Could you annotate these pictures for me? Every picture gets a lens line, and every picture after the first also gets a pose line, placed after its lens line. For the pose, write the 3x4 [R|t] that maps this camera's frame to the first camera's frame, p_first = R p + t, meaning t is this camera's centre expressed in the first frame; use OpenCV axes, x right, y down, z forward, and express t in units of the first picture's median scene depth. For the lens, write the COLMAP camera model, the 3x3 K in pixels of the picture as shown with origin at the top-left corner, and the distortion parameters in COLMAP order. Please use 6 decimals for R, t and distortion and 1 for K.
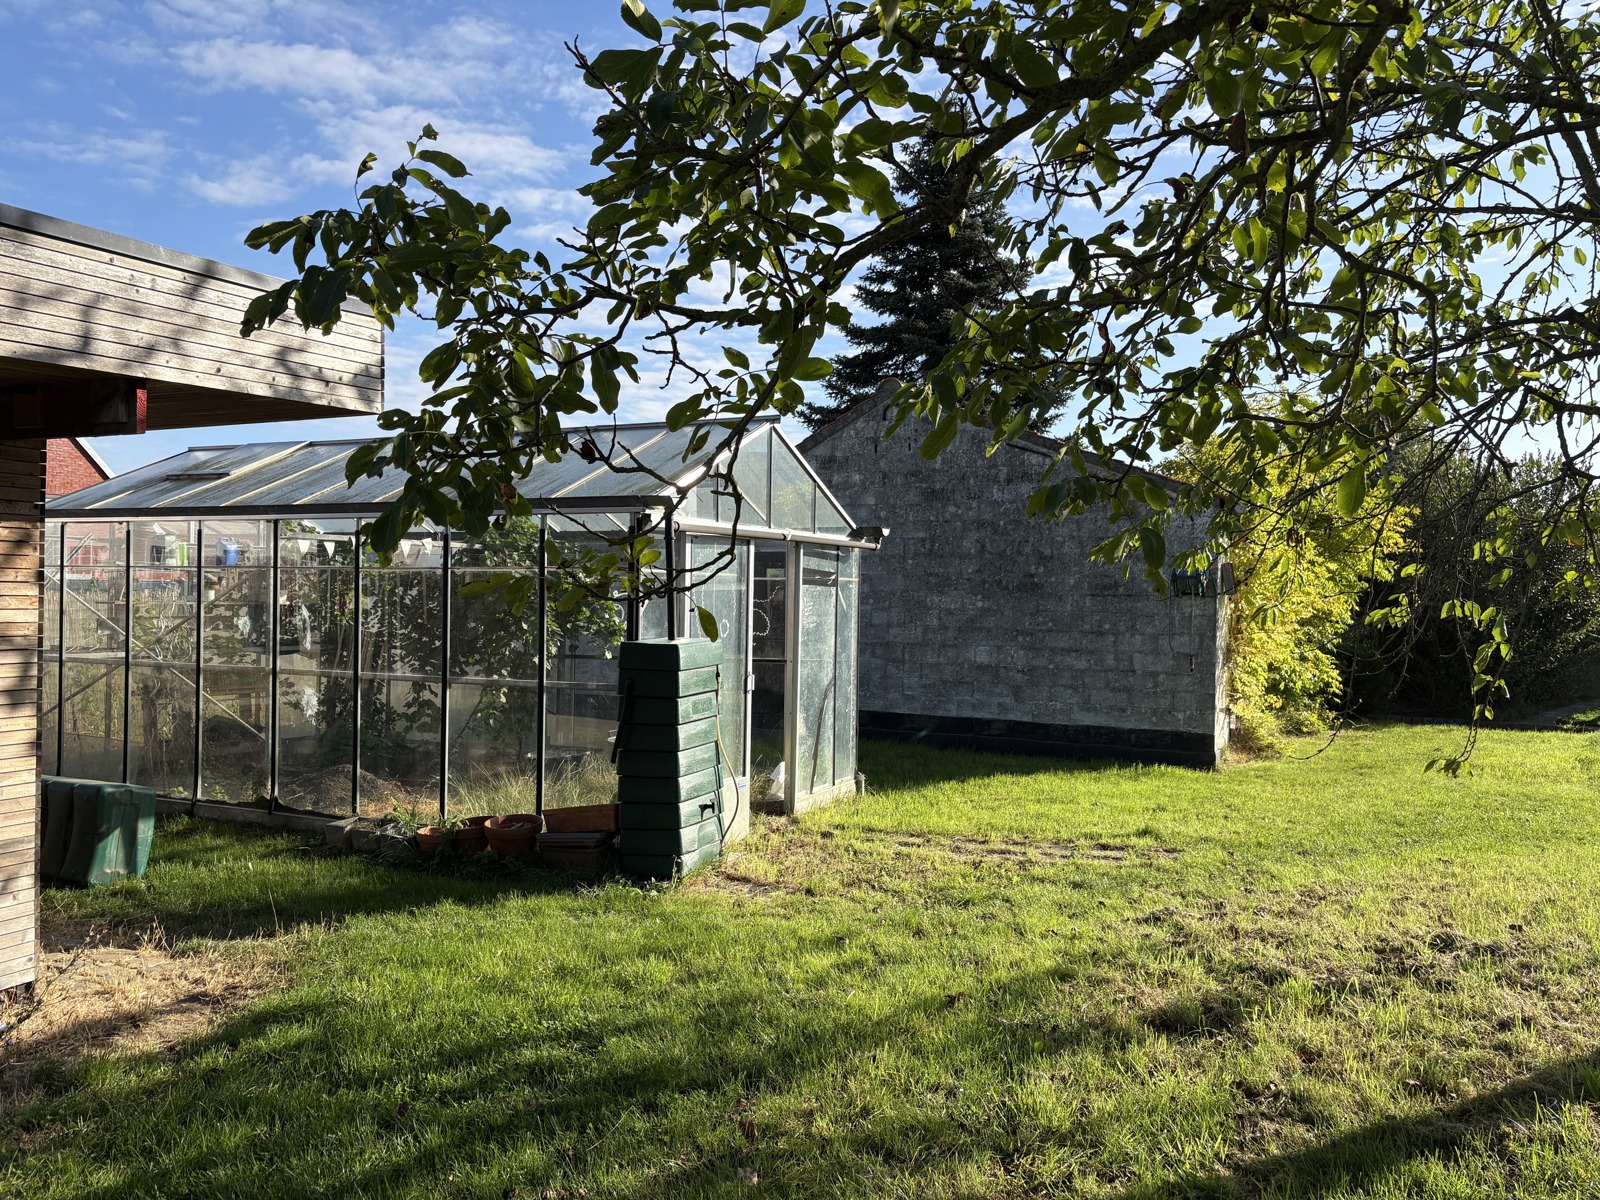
lens RADIAL K [[1209.6, 0, 800.0], [0, 1209.6, 600.0], [0, 0, 1]] dist [0.051920, -0.051158]
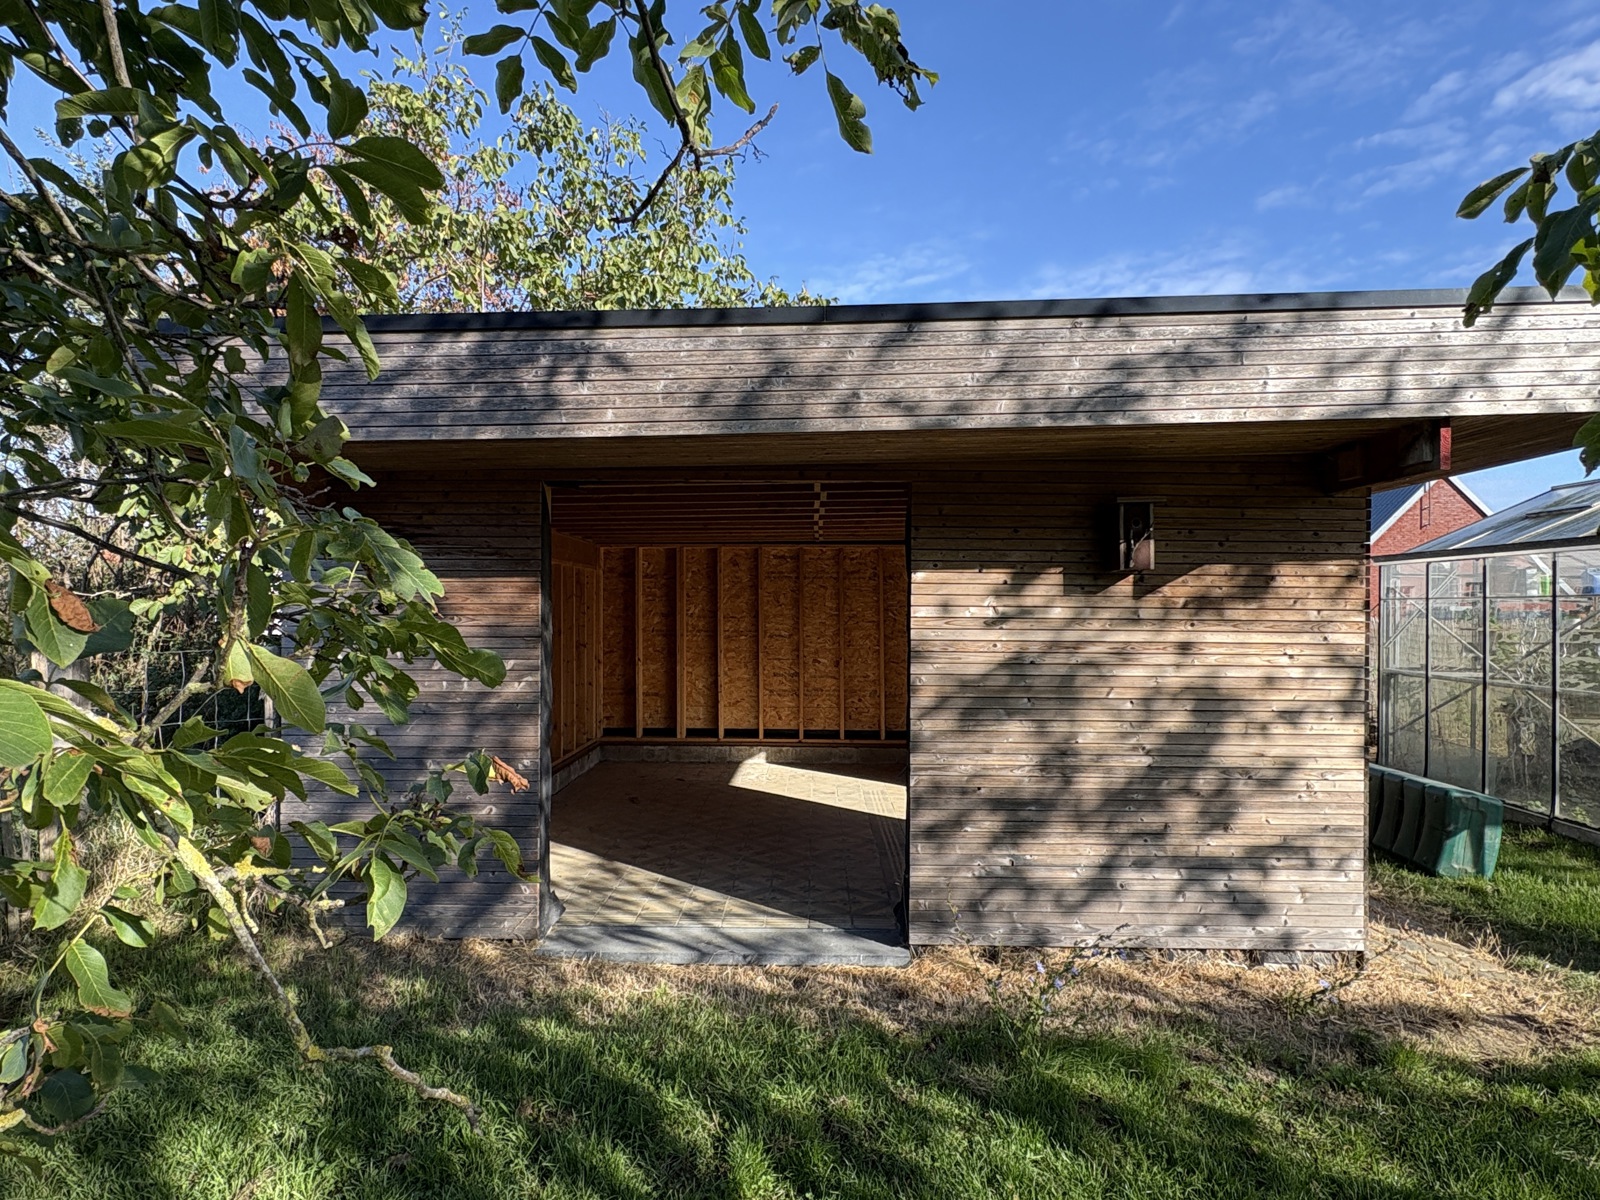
lens RADIAL K [[916.7, 0, 800.0], [0, 916.7, 600.0], [0, 0, 1]] dist [-0.000644, -0.000751]
pose [[0.385035, -0.016305, -0.922758, -0.018123], [-0.010300, 0.999706, -0.021962, 0.000529], [0.922845, 0.017961, 0.384754, 0.146232]]
